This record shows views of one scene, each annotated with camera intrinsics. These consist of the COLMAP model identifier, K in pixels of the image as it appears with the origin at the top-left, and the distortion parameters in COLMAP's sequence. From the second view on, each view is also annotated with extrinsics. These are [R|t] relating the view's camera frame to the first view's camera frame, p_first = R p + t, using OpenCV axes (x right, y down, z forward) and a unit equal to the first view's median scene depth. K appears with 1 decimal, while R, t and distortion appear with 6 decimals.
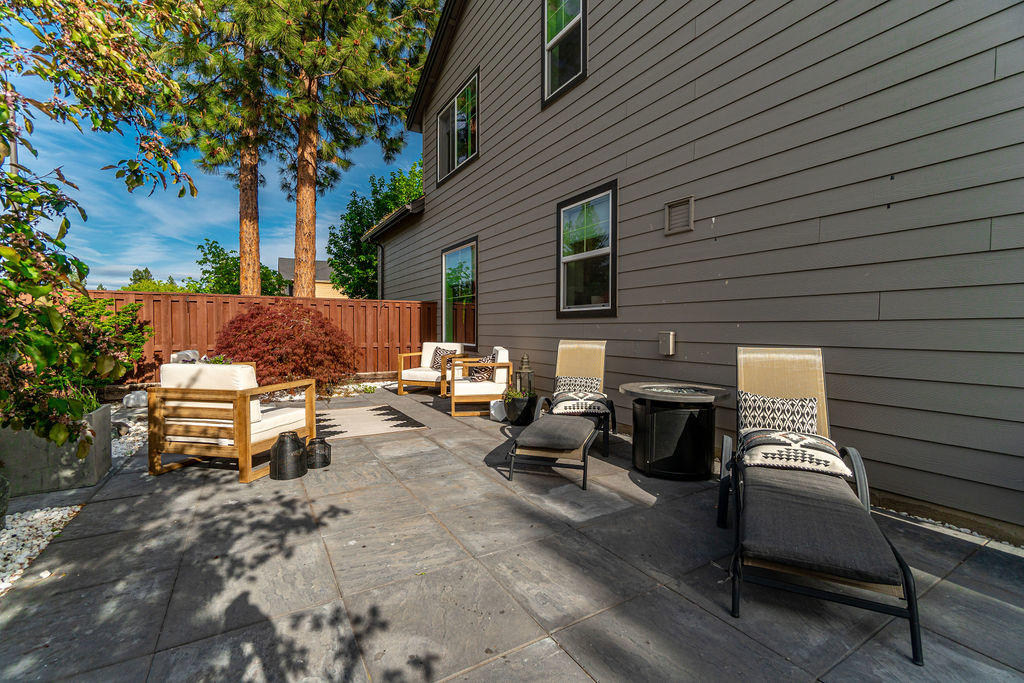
lens RADIAL K [[443.9, 0, 507.2], [0, 443.9, 335.5], [0, 0, 1]] dist [-0.001792, 0.000593]
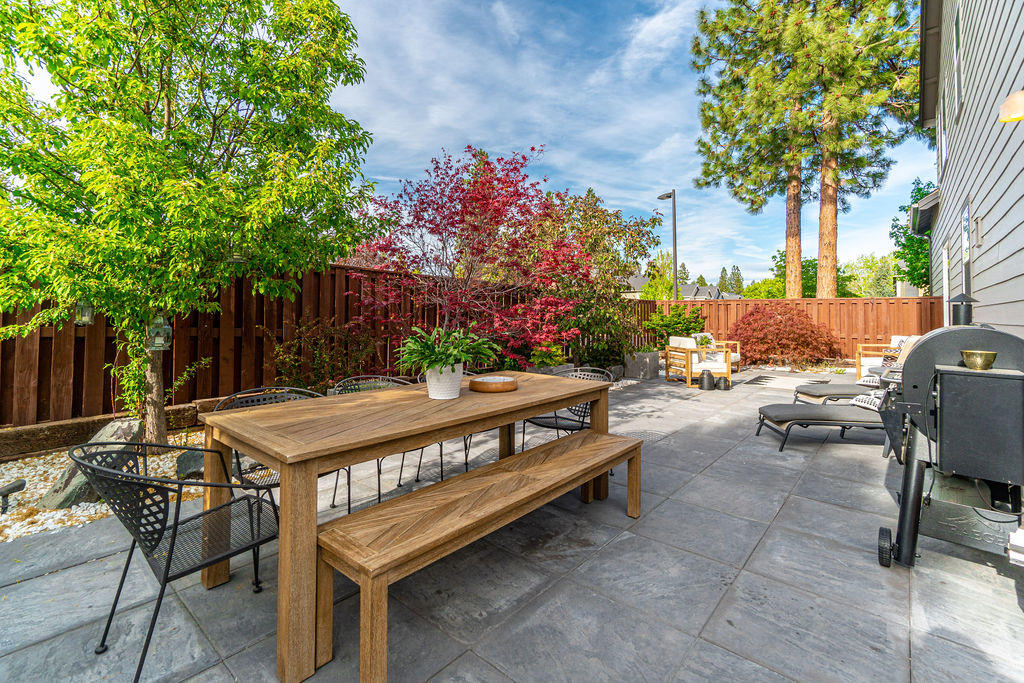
lens RADIAL K [[443.9, 0, 513.8], [0, 443.9, 306.4], [0, 0, 1]] dist [-0.001792, 0.000593]
pose [[0.323948, -0.018998, -0.945884, 0.553513], [-0.017932, 0.999495, -0.026216, -0.010764], [0.945905, 0.025455, 0.323444, -0.273645]]
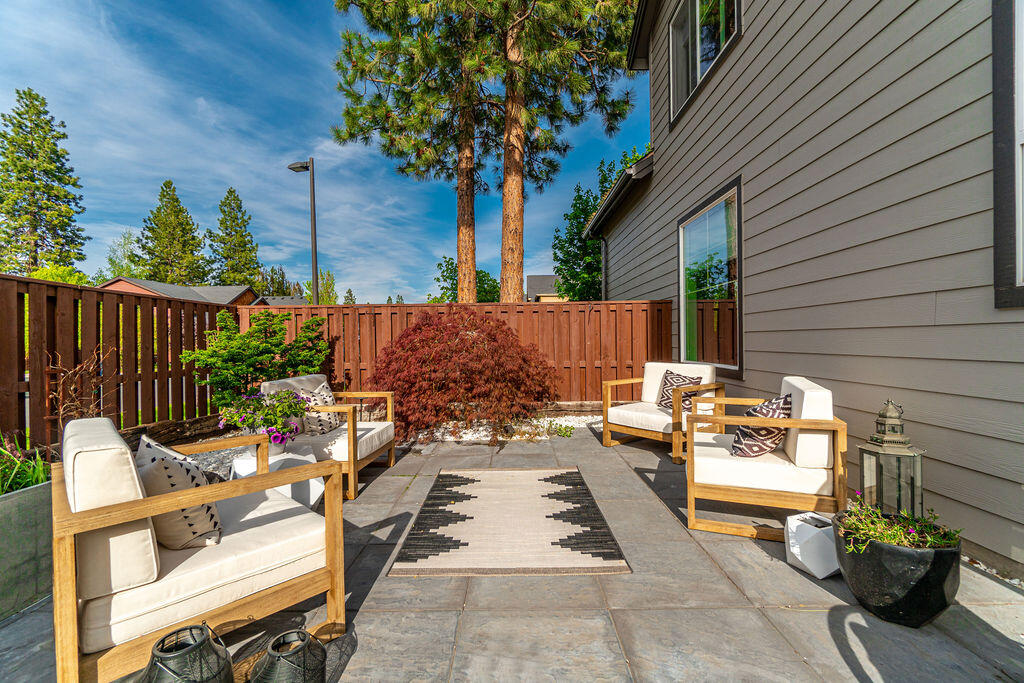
lens RADIAL K [[443.9, 0, 511.4], [0, 443.9, 342.2], [0, 0, 1]] dist [-0.001792, 0.000593]
pose [[0.861770, -0.011877, -0.507160, -0.031956], [0.007177, 0.999911, -0.011222, -0.007007], [0.507248, 0.006031, 0.861779, 0.347622]]
